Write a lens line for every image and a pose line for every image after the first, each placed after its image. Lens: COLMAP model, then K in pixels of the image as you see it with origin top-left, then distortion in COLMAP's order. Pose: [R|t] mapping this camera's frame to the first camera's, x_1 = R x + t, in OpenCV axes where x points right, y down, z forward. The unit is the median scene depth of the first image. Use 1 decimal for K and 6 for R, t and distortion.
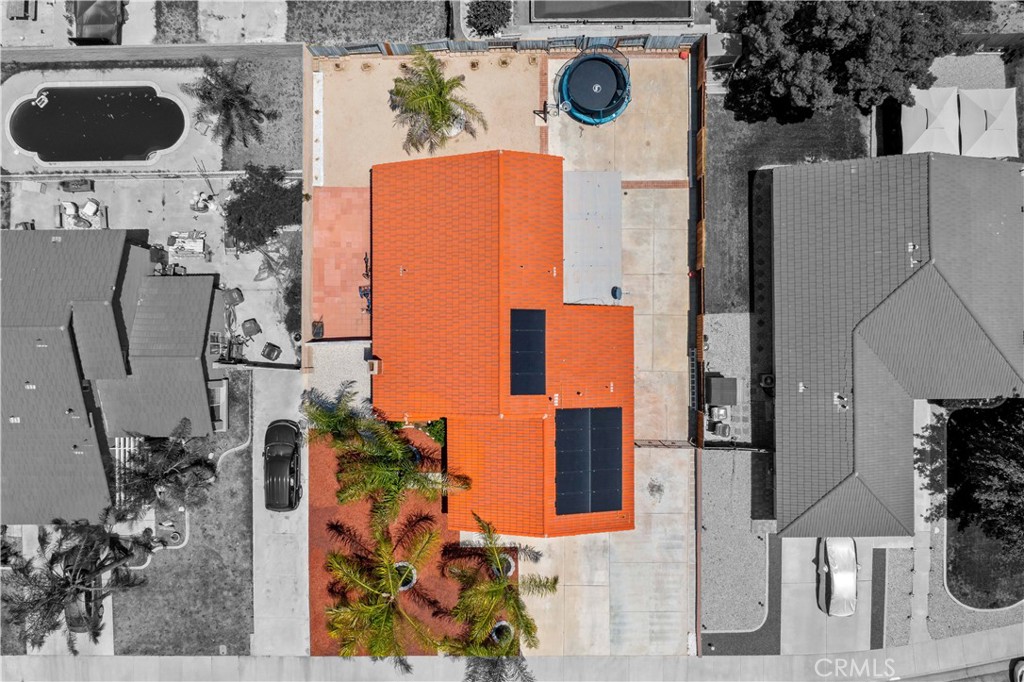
lens RADIAL K [[811.5, 0, 531.8], [0, 811.5, 340.1], [0, 0, 1]] dist [-0.017431, 0.003408]
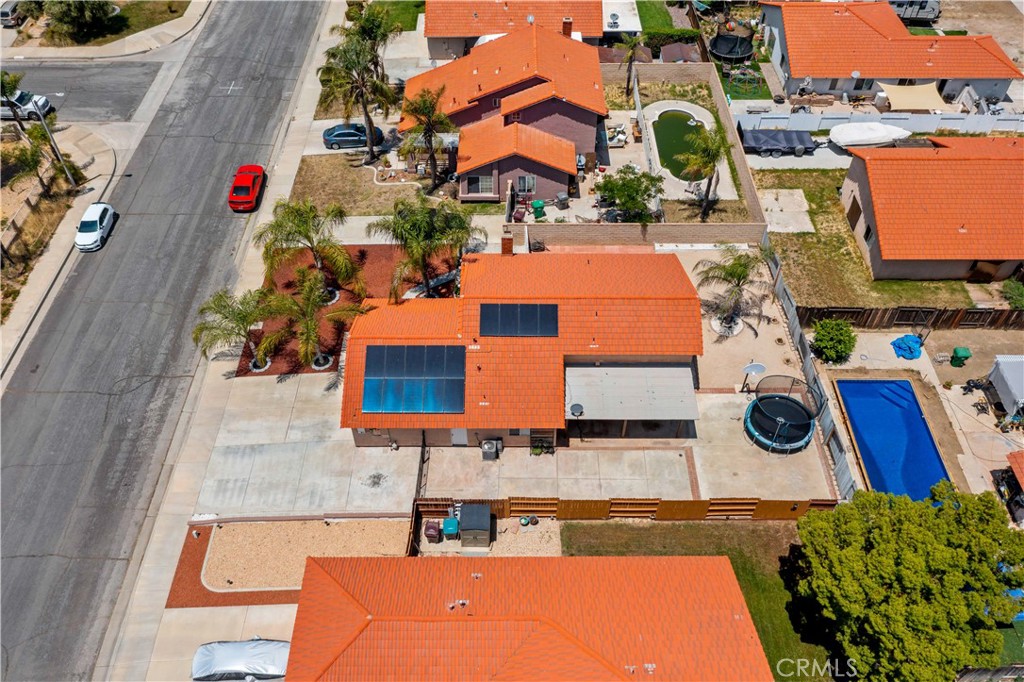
lens RADIAL K [[834.5, 0, 532.3], [0, 834.5, 361.0], [0, 0, 1]] dist [-0.009652, -0.002885]
pose [[0.007348, 0.742392, -0.669926, 0.710667], [-0.999925, 0.012019, 0.002352, -0.005236], [0.009798, 0.669858, 0.742425, 0.174082]]
